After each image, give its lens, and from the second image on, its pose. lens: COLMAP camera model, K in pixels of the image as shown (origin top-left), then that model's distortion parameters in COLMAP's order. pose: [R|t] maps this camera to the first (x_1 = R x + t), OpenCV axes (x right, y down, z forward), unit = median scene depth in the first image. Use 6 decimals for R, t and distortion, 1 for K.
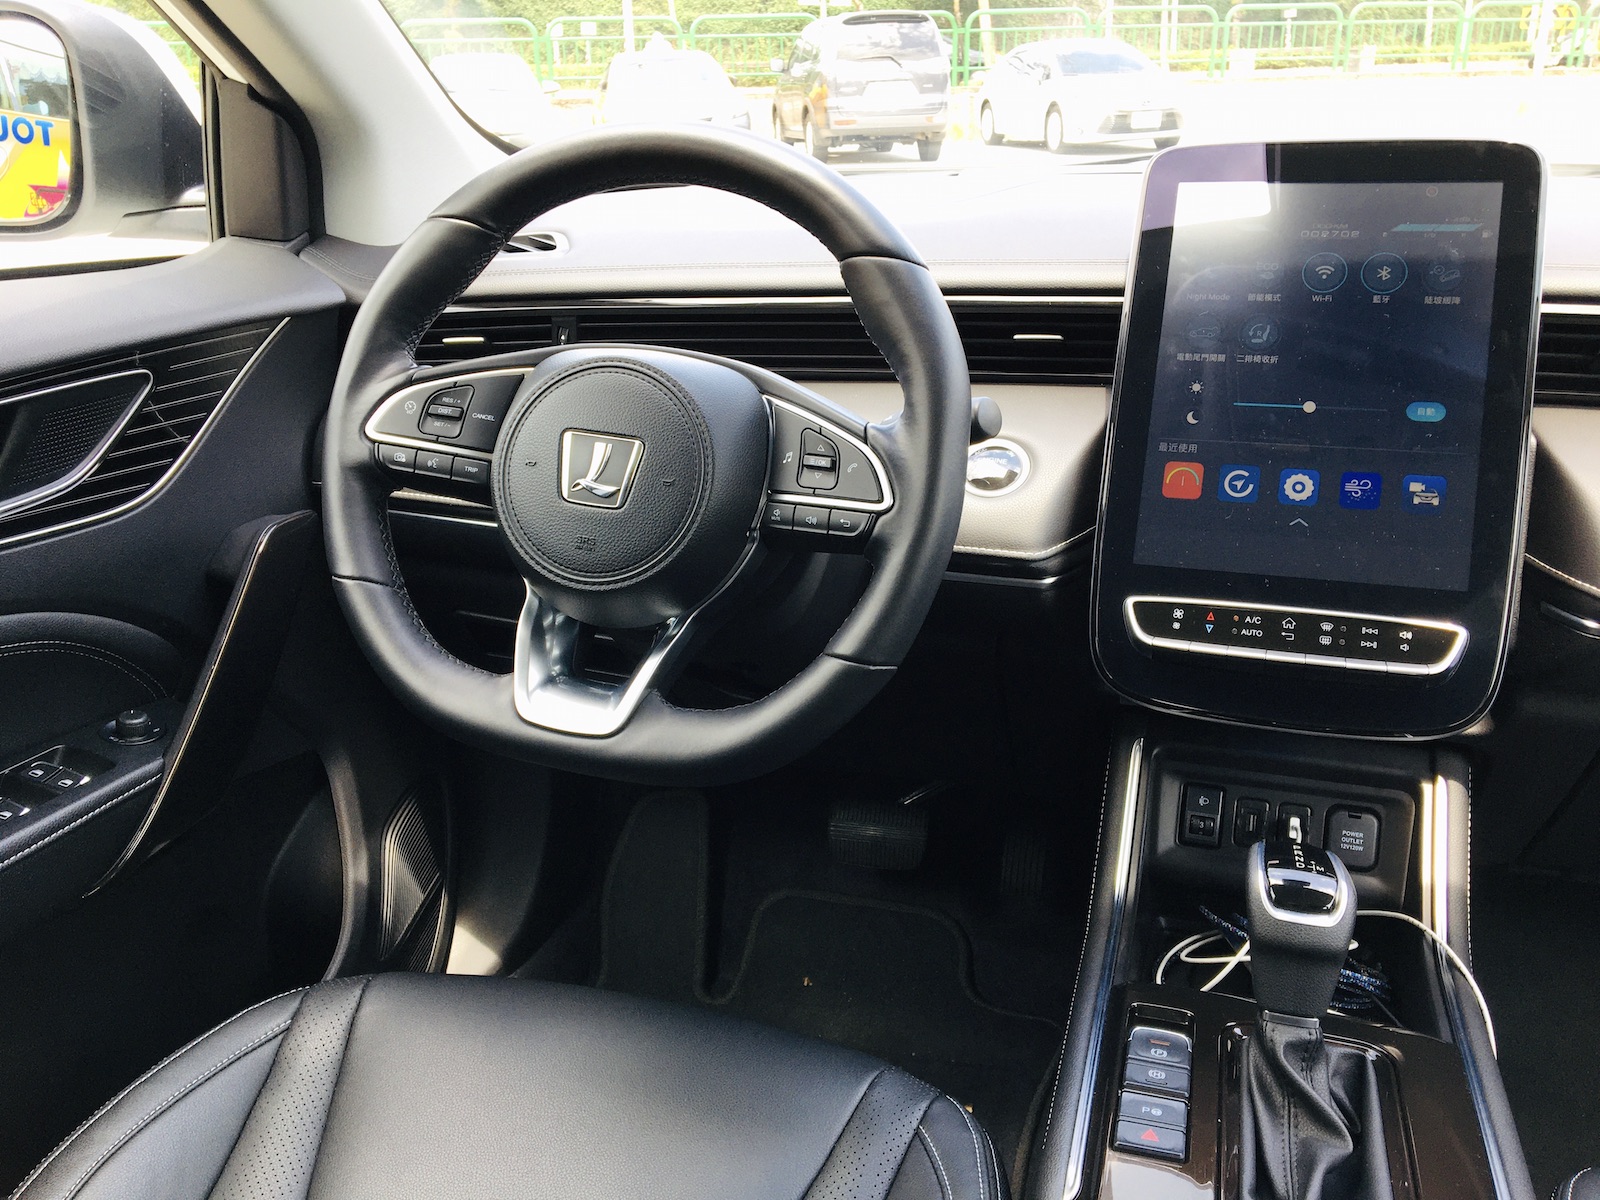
lens RADIAL K [[1395.3, 0, 801.2], [0, 1395.3, 573.6], [0, 0, 1]] dist [0.094763, -0.140326]
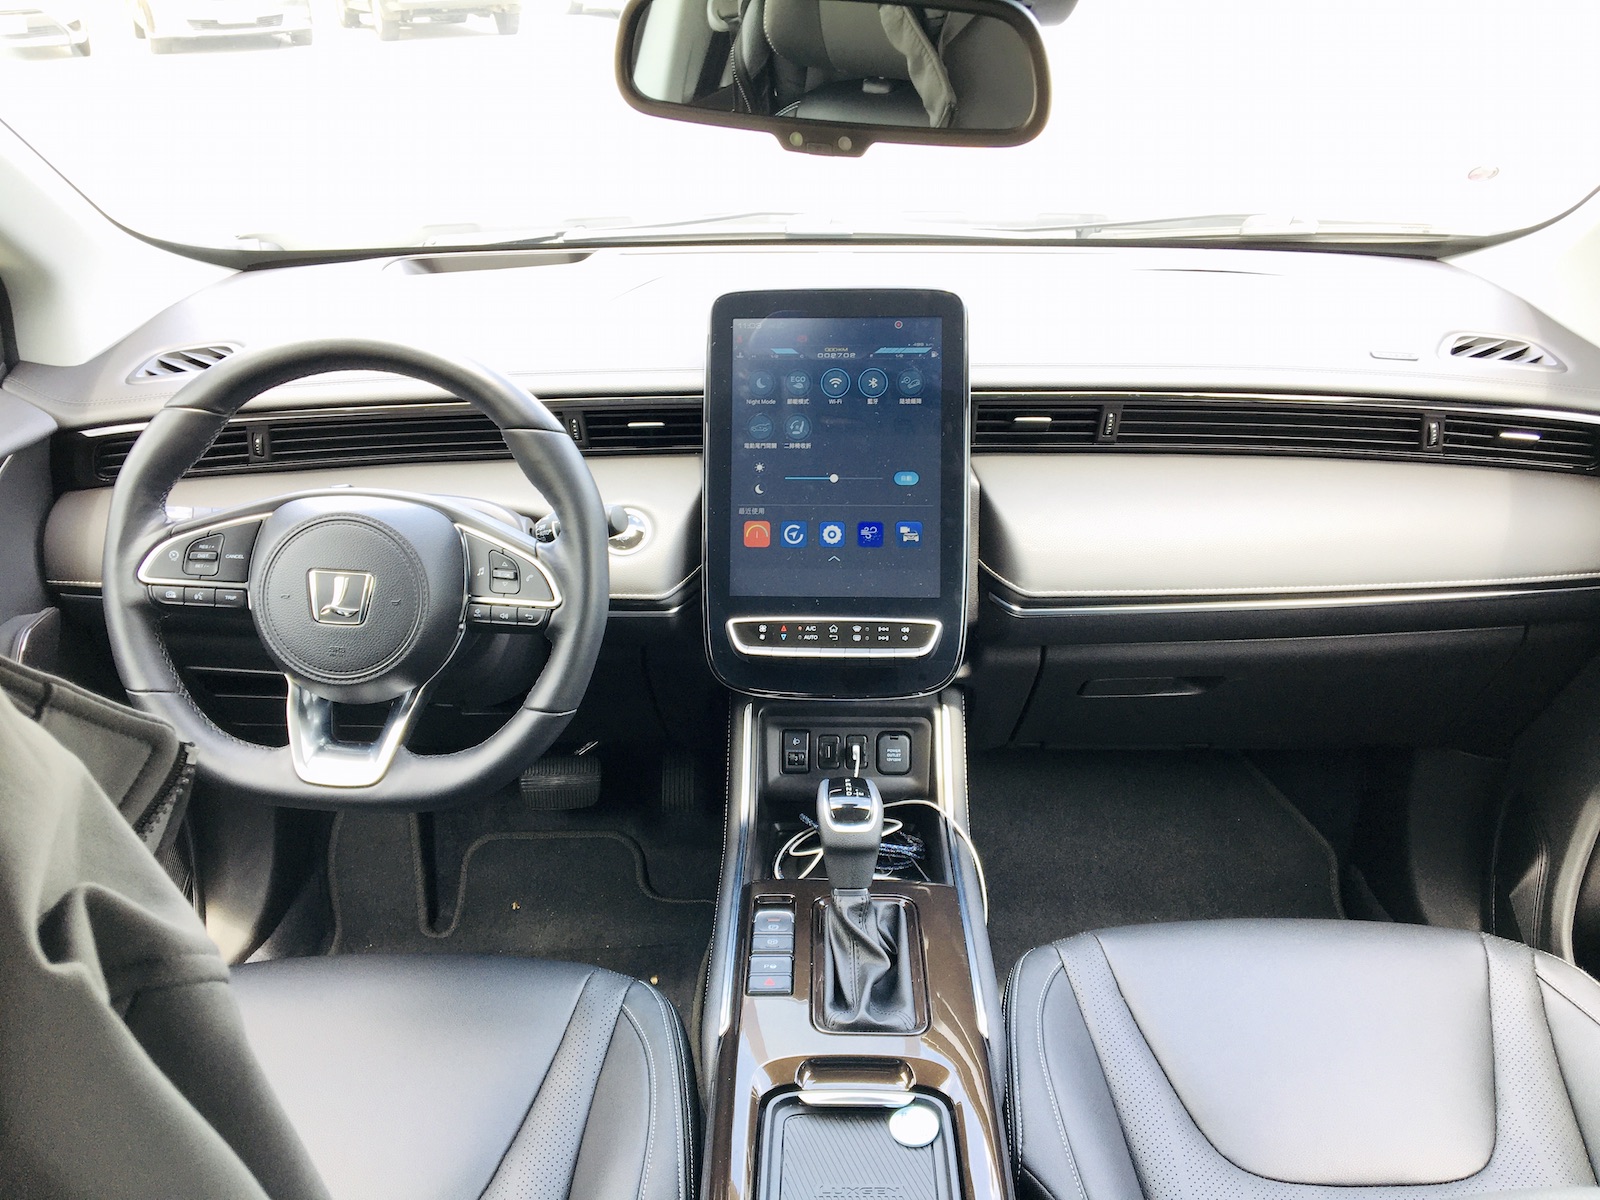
lens RADIAL K [[1395.3, 0, 801.2], [0, 1395.3, 573.6], [0, 0, 1]] dist [0.094763, -0.140326]
pose [[0.961171, -0.119367, 0.248801, -0.047109], [0.096080, 0.989950, 0.103771, -0.180976], [-0.258687, -0.075837, 0.962980, -0.411643]]
